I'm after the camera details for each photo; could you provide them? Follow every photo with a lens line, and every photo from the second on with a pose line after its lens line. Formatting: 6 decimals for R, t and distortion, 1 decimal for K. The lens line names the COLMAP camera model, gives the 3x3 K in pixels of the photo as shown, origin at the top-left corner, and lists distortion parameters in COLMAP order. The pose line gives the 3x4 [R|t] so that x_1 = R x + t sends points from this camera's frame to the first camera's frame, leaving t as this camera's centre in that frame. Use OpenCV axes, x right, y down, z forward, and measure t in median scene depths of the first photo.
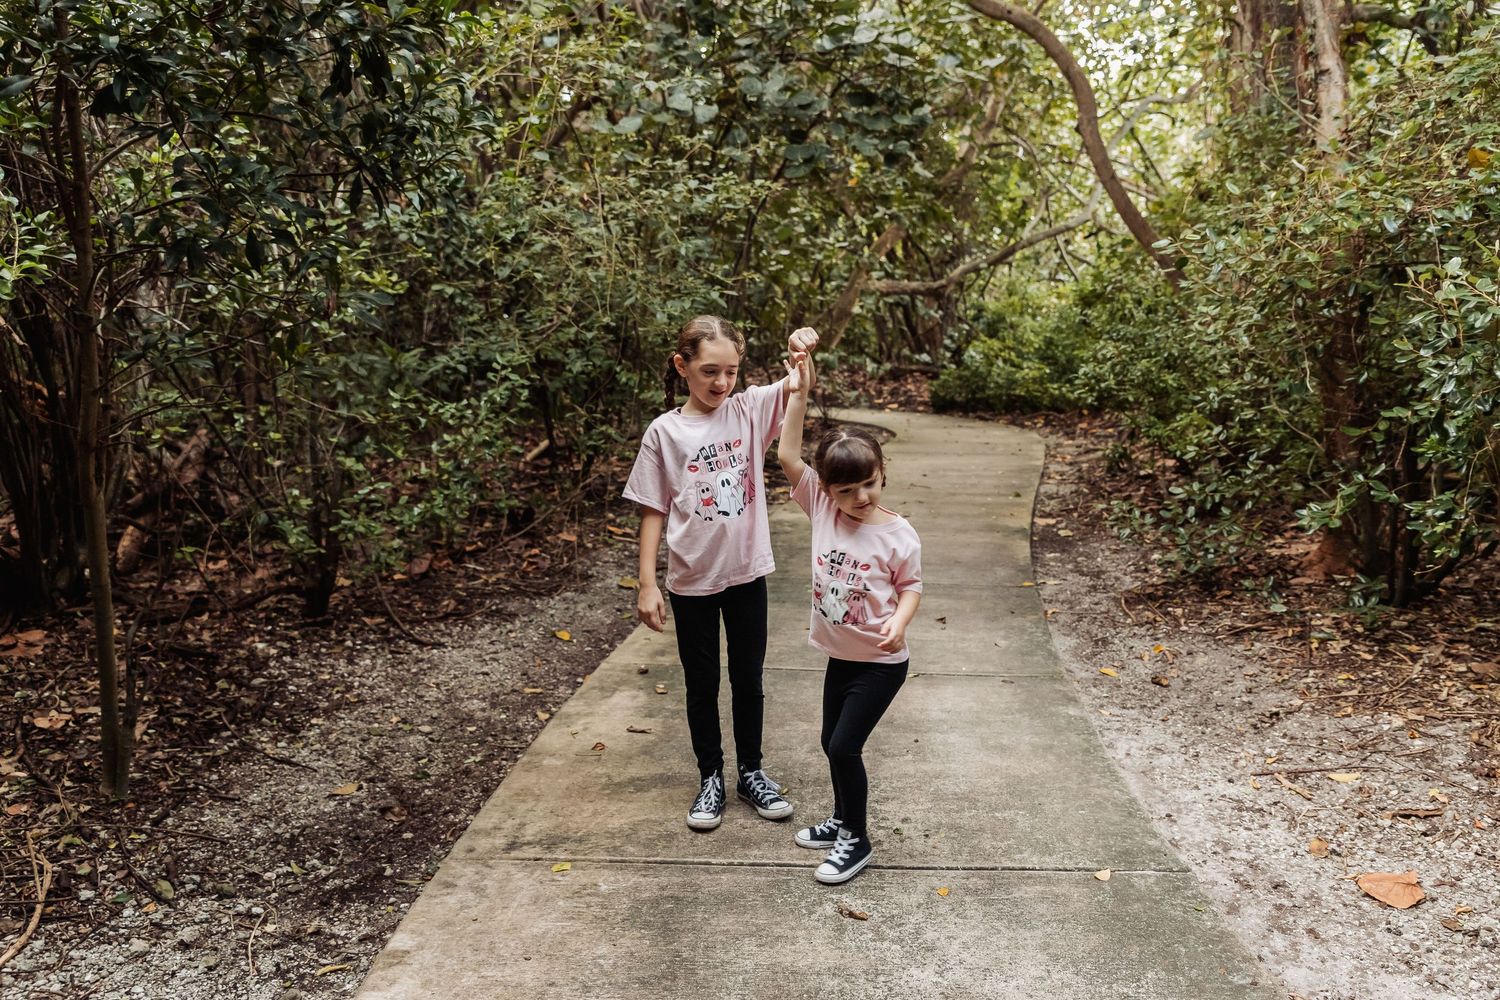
lens RADIAL K [[1194.1, 0, 732.5], [0, 1194.1, 498.4], [0, 0, 1]] dist [-0.012306, 0.010185]
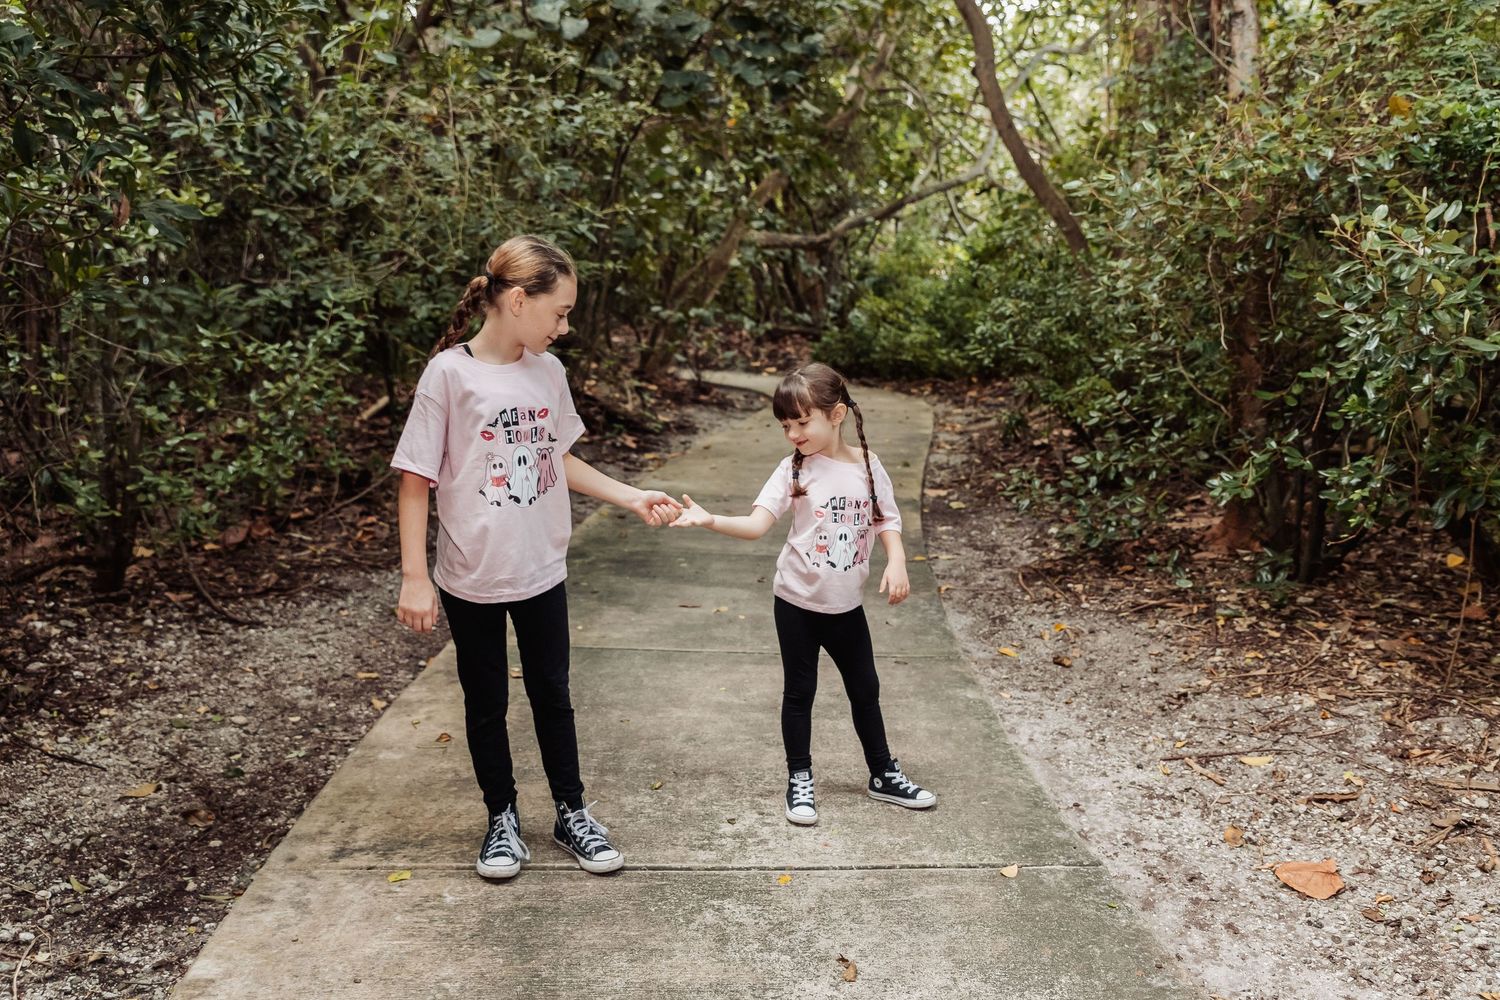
lens RADIAL K [[1286.7, 0, 742.4], [0, 1286.7, 502.8], [0, 0, 1]] dist [-0.025893, 0.027818]
pose [[0.993233, 0.009602, 0.115745, -0.004728], [-0.012268, 0.999675, 0.022339, 0.010267], [-0.115493, -0.023608, 0.993028, 0.037944]]
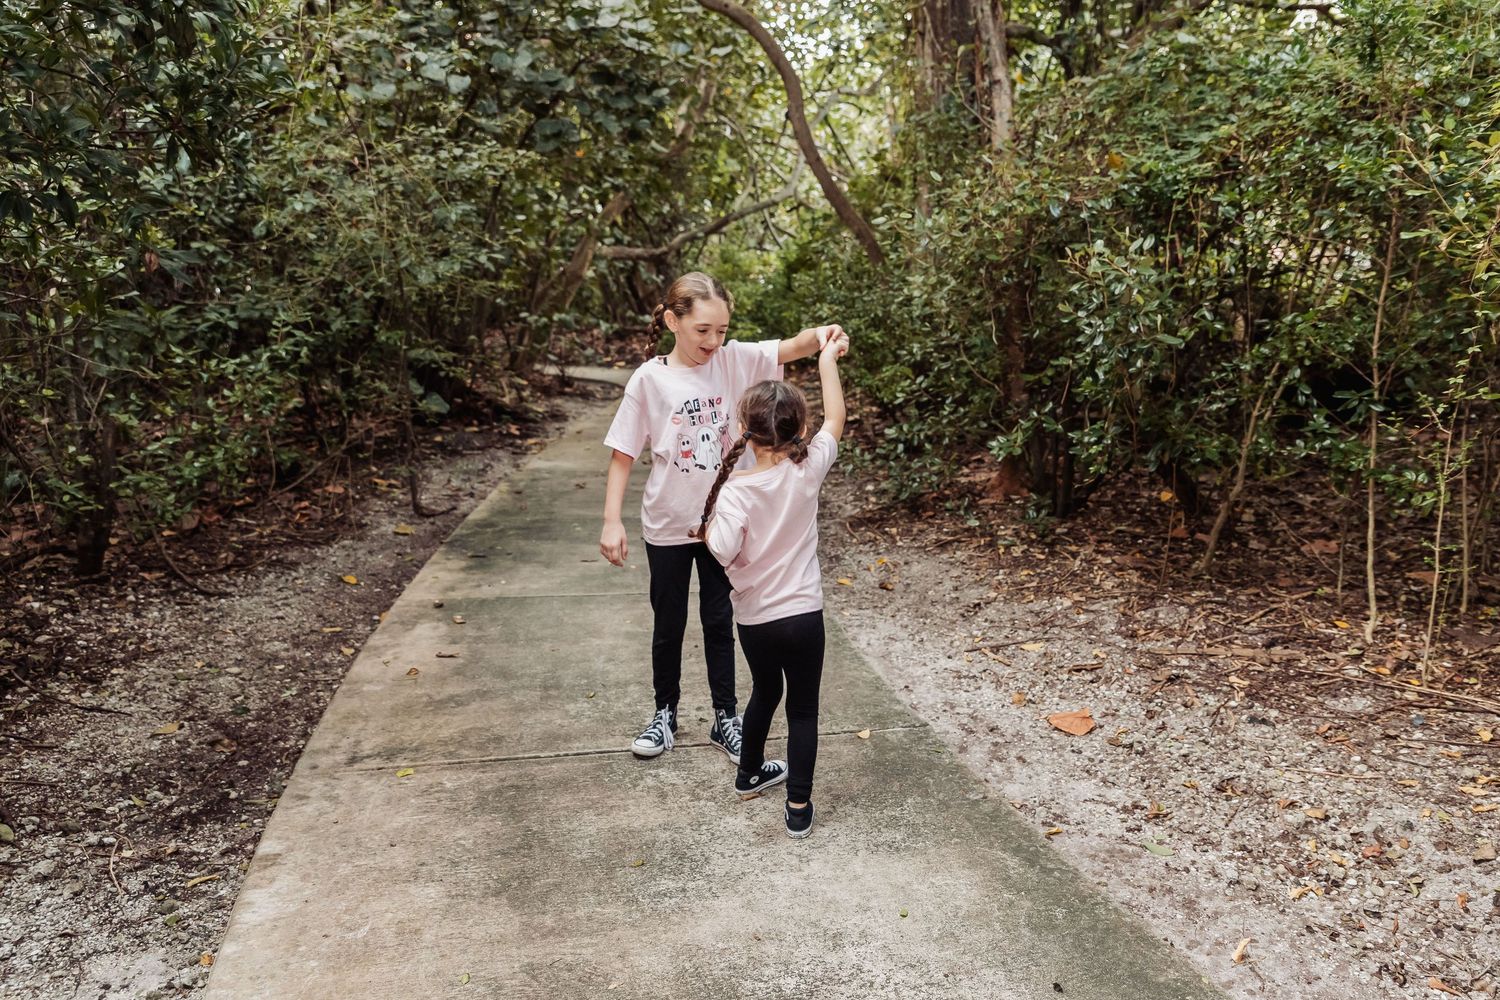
lens RADIAL K [[1129.6, 0, 763.2], [0, 1129.6, 499.9], [0, 0, 1]] dist [-0.035150, 0.011893]
pose [[0.962208, -0.037559, 0.269714, -0.062379], [0.026626, 0.998673, 0.044081, 0.011755], [-0.271012, -0.035234, 0.961931, -0.058161]]
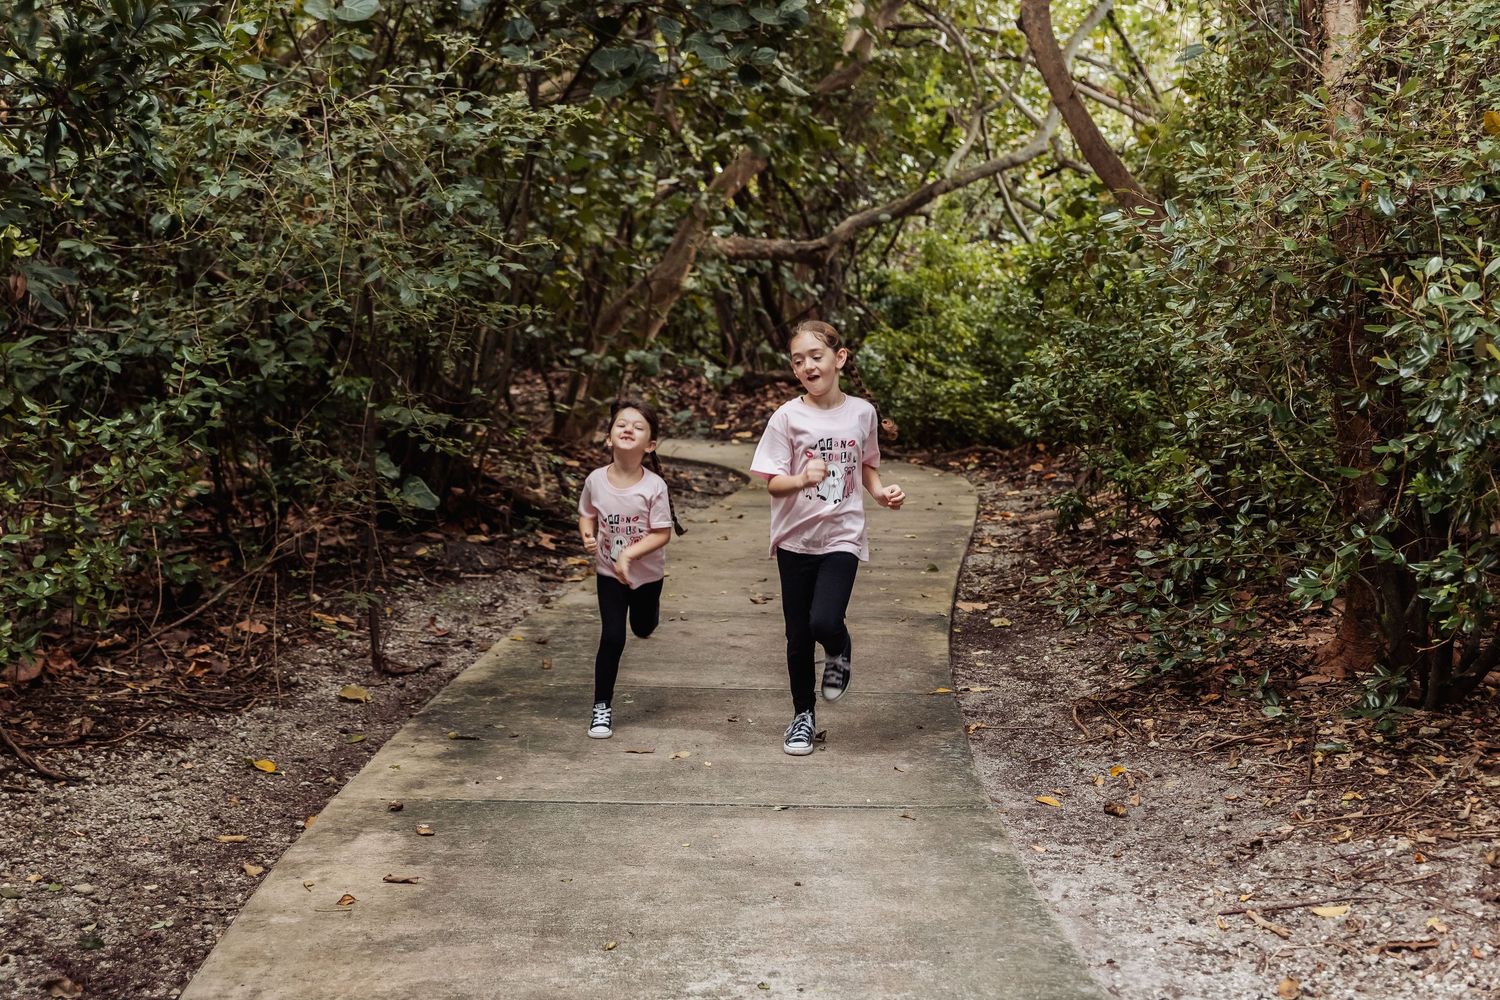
lens RADIAL K [[2086.5, 0, 748.7], [0, 2086.5, 468.8], [0, 0, 1]] dist [0.015411, -0.034595]
pose [[0.990412, 0.009543, 0.137815, -0.040054], [-0.001072, 0.998112, -0.061413, 0.022242], [-0.138141, 0.060676, 0.988552, -0.233858]]
